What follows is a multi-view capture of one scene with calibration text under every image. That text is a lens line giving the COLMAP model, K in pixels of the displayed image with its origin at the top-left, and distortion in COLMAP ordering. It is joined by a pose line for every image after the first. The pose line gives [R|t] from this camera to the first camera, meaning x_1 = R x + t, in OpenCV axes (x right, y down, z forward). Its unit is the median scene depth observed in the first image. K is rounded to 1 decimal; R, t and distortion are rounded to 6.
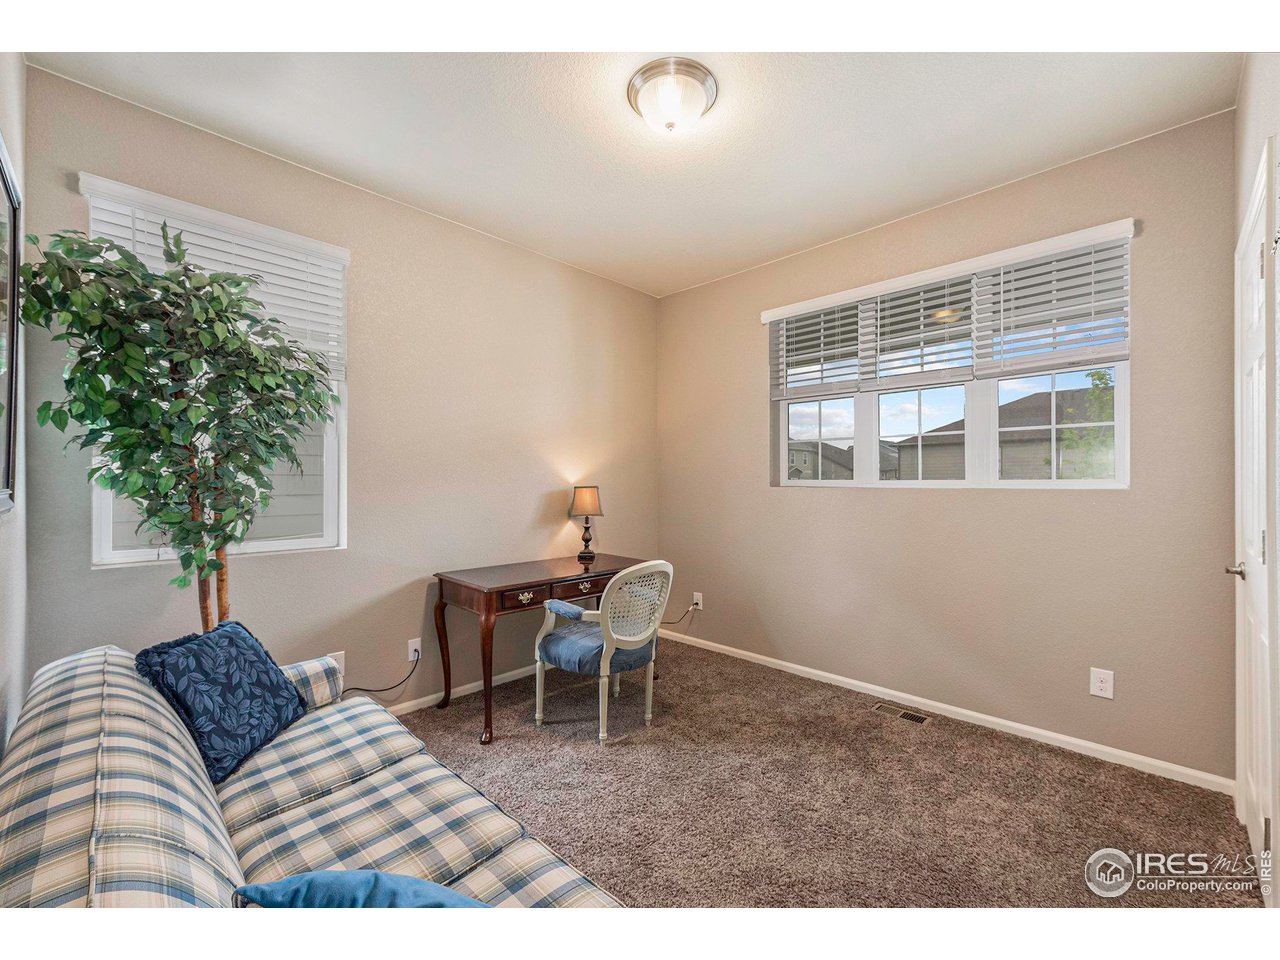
lens RADIAL K [[524.4, 0, 667.0], [0, 524.4, 481.9], [0, 0, 1]] dist [-0.024599, -0.000056]
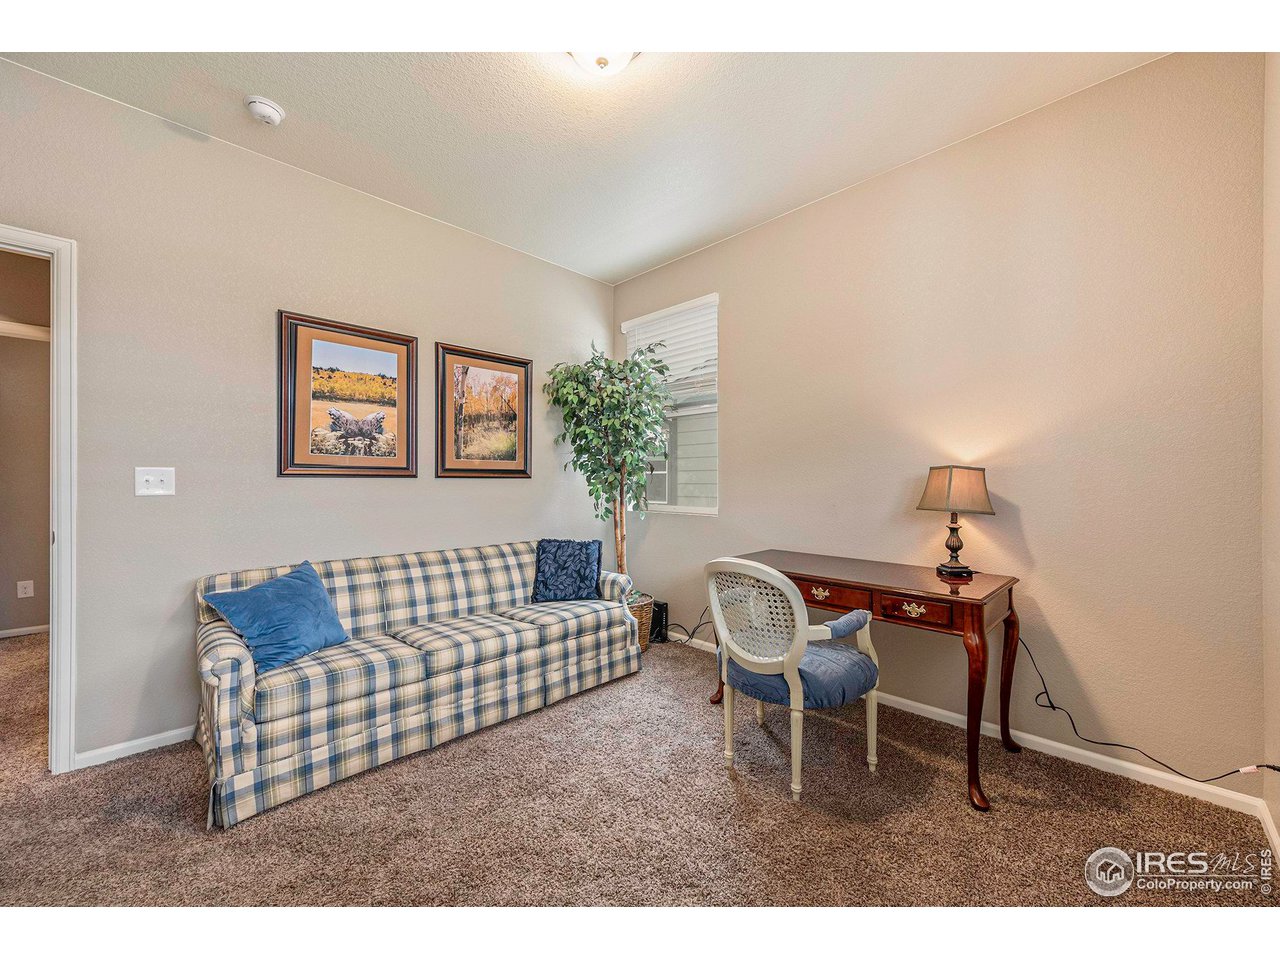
lens RADIAL K [[501.0, 0, 640.0], [0, 501.0, 480.0], [0, 0, 1]] dist [0.008124, -0.000266]
pose [[-0.046672, 0.001790, -0.998909, 0.663608], [0.002356, 0.999996, 0.001682, 0.030858], [0.998908, -0.002274, -0.046676, 0.831139]]
